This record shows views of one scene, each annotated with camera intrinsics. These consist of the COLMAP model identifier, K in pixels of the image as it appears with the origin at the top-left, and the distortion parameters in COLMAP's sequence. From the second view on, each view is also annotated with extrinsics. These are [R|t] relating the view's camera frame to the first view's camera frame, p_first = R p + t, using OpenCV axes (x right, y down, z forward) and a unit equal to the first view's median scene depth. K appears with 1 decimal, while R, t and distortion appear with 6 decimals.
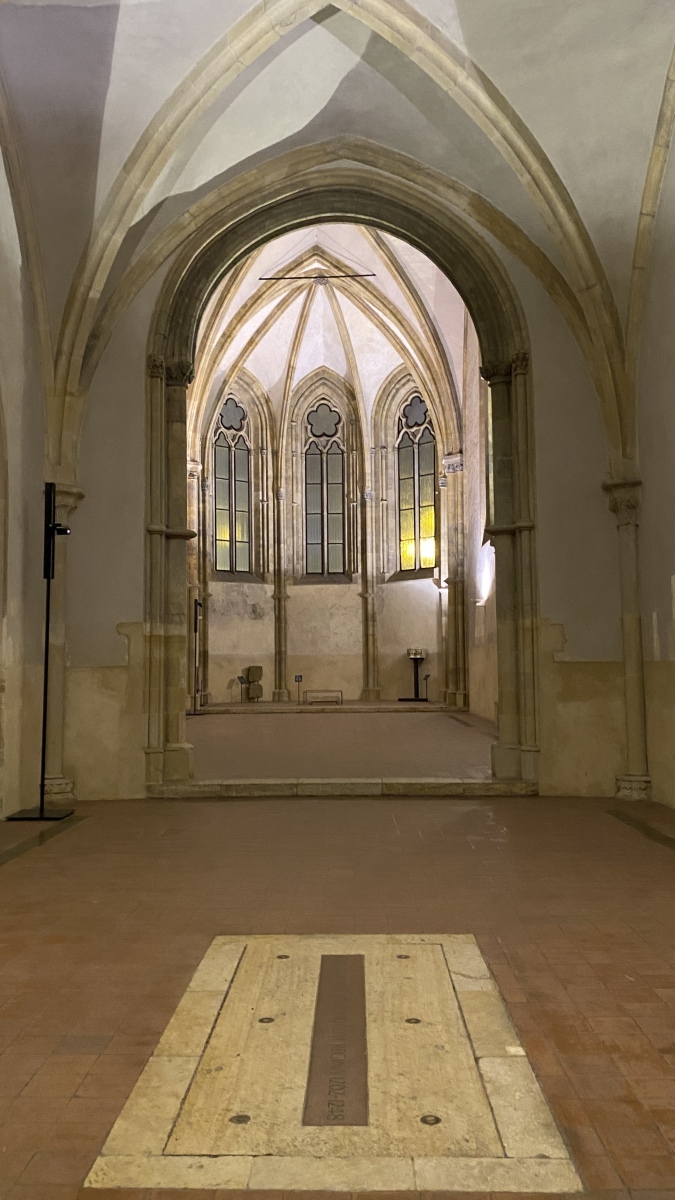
lens RADIAL K [[936.4, 0, 337.5], [0, 936.4, 600.0], [0, 0, 1]] dist [0.005874, 0.003806]
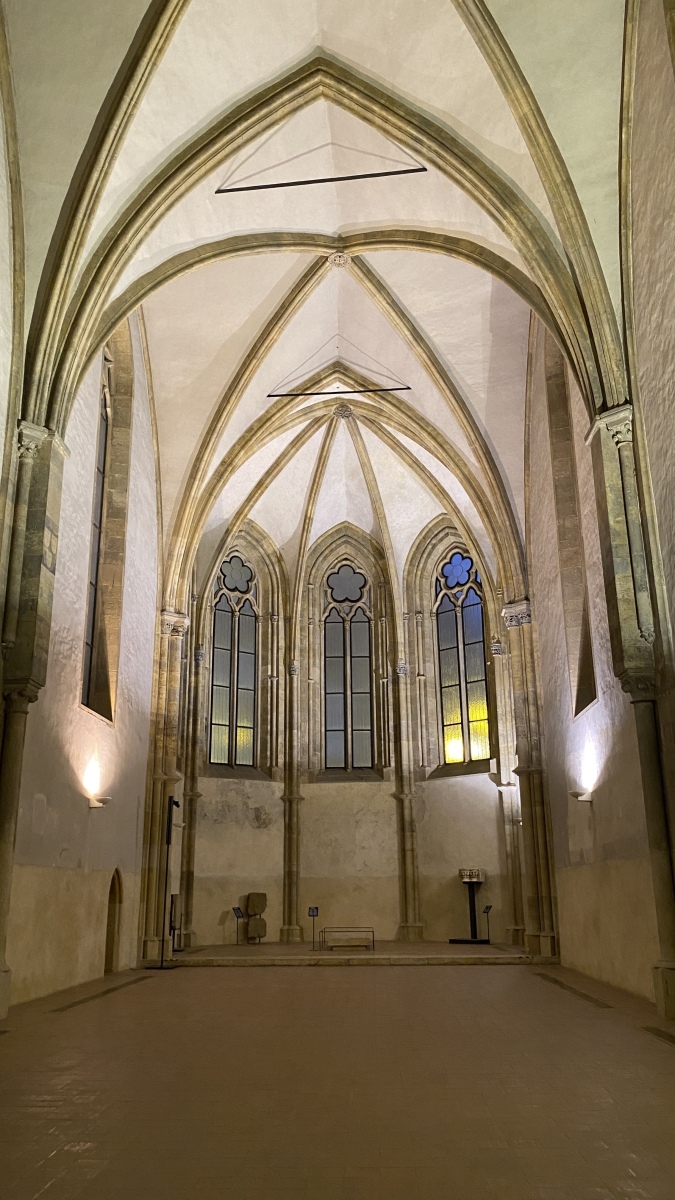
lens RADIAL K [[940.8, 0, 337.0], [0, 940.8, 583.1], [0, 0, 1]] dist [0.162662, -0.525539]
pose [[0.999734, -0.006275, -0.022184, -0.004774], [0.000810, 0.971214, -0.238205, 0.010653], [0.023040, 0.238124, 0.970961, 0.192600]]
